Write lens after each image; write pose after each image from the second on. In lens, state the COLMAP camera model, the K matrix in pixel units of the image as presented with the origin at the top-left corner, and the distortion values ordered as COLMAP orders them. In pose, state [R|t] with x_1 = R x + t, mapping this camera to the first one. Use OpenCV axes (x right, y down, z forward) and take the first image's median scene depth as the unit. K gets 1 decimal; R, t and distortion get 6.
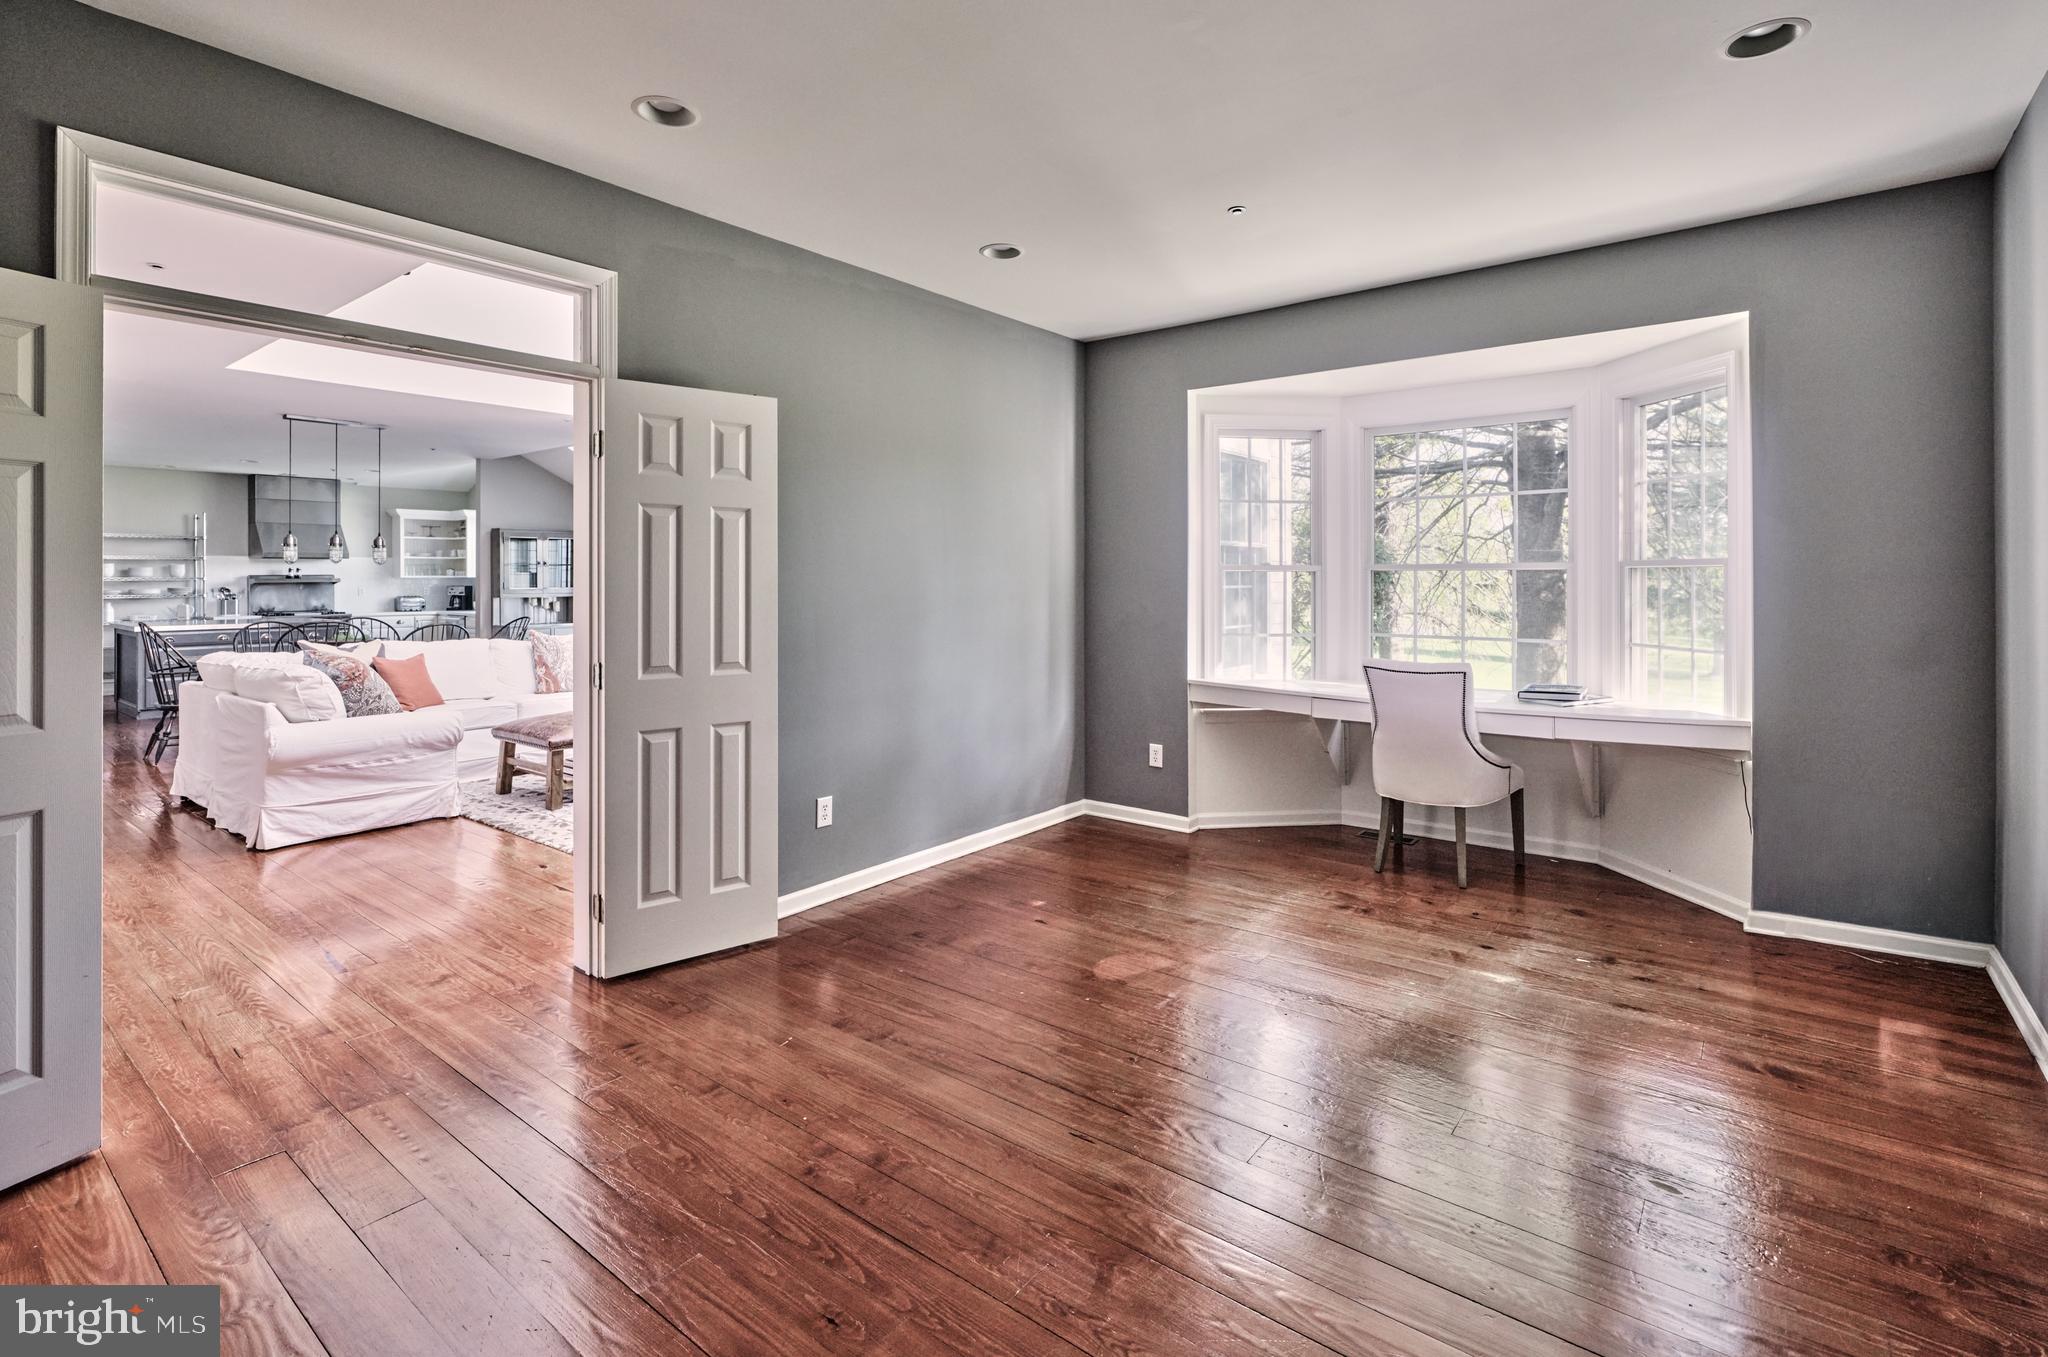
lens RADIAL K [[946.9, 0, 1019.3], [0, 946.9, 577.1], [0, 0, 1]] dist [-0.012456, -0.000429]
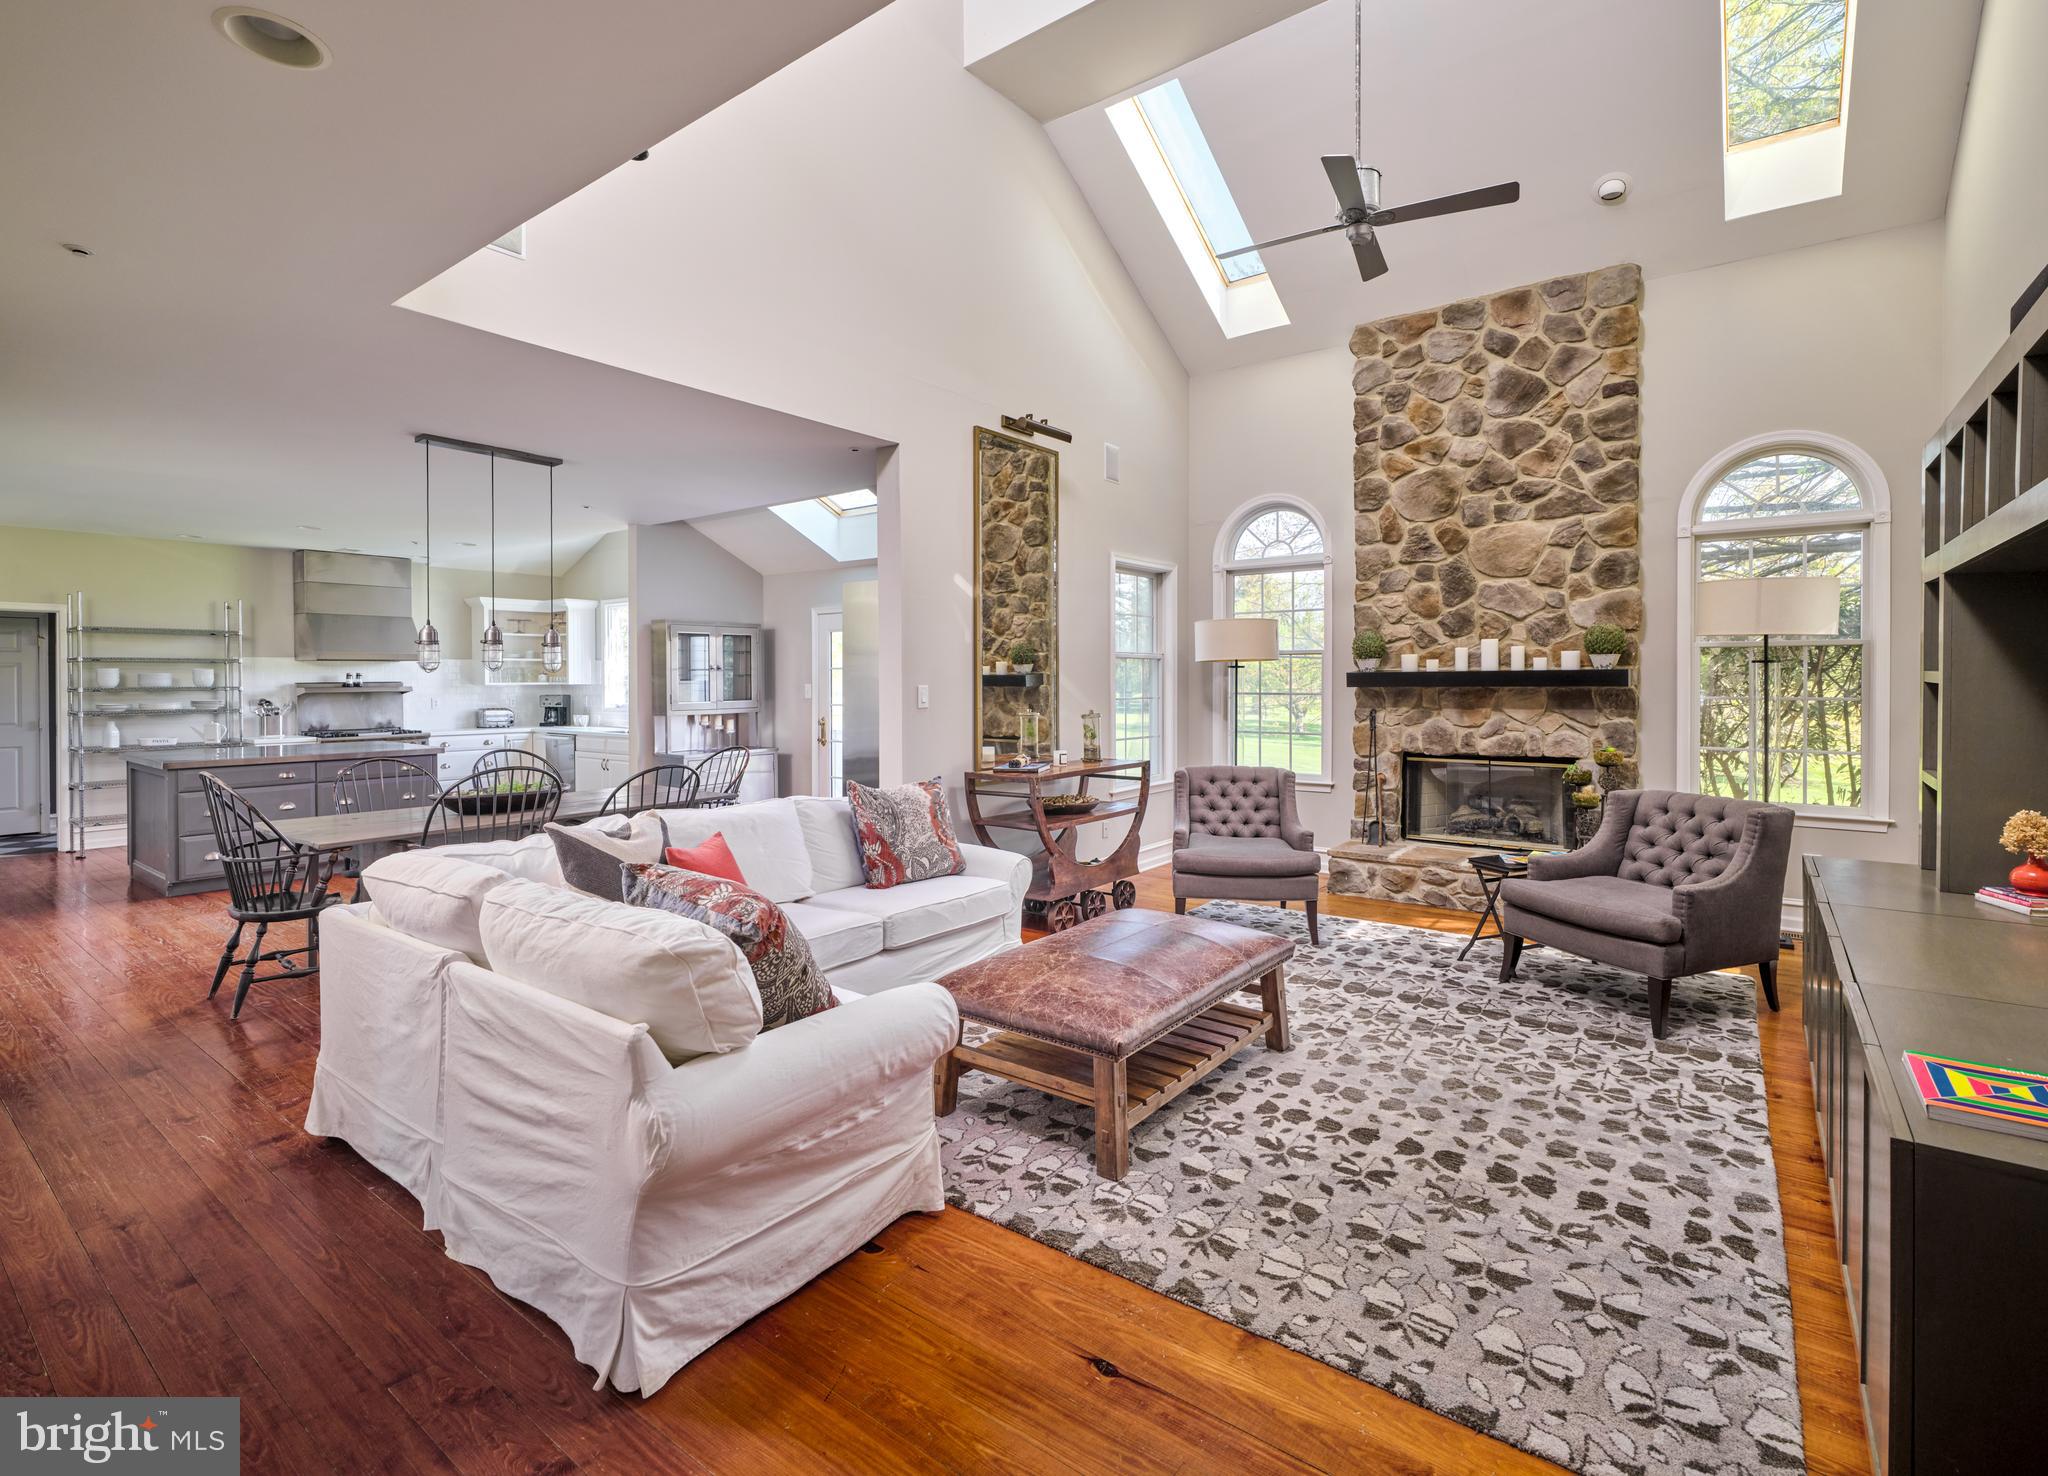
lens RADIAL K [[946.4, 0, 997.5], [0, 946.4, 675.8], [0, 0, 1]] dist [0.004189, -0.004403]
pose [[0.999996, 0.000071, 0.002834, -0.255582], [-0.000064, 0.999998, -0.002155, -0.006087], [-0.002834, 0.002155, 0.999994, 0.233824]]
